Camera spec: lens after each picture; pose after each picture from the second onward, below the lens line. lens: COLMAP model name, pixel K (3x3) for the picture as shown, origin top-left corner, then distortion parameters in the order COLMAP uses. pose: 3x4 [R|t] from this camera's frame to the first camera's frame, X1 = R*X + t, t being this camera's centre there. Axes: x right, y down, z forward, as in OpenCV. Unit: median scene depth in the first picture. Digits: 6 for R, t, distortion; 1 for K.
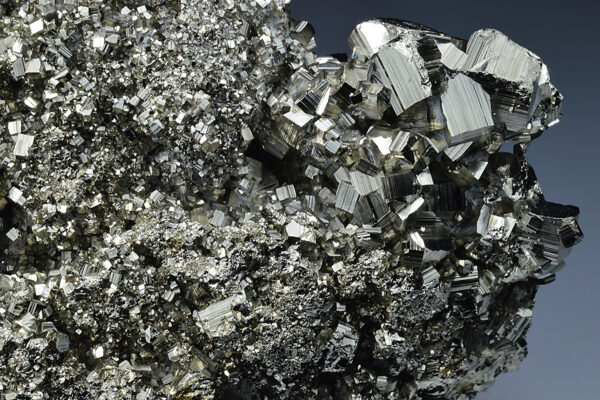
lens RADIAL K [[1621.9, 0, 300.0], [0, 1621.9, 200.0], [0, 0, 1]] dist [-0.058842, 0.248211]
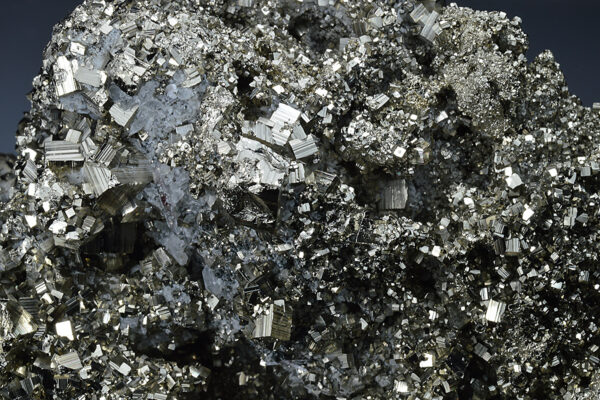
lens RADIAL K [[1621.9, 0, 300.0], [0, 1621.9, 200.0], [0, 0, 1]] dist [-0.058842, 0.248211]
pose [[0.997423, 0.026001, -0.066866, -0.226544], [-0.020485, 0.996431, 0.081888, -0.191906], [0.068757, -0.080307, 0.994396, -0.091195]]
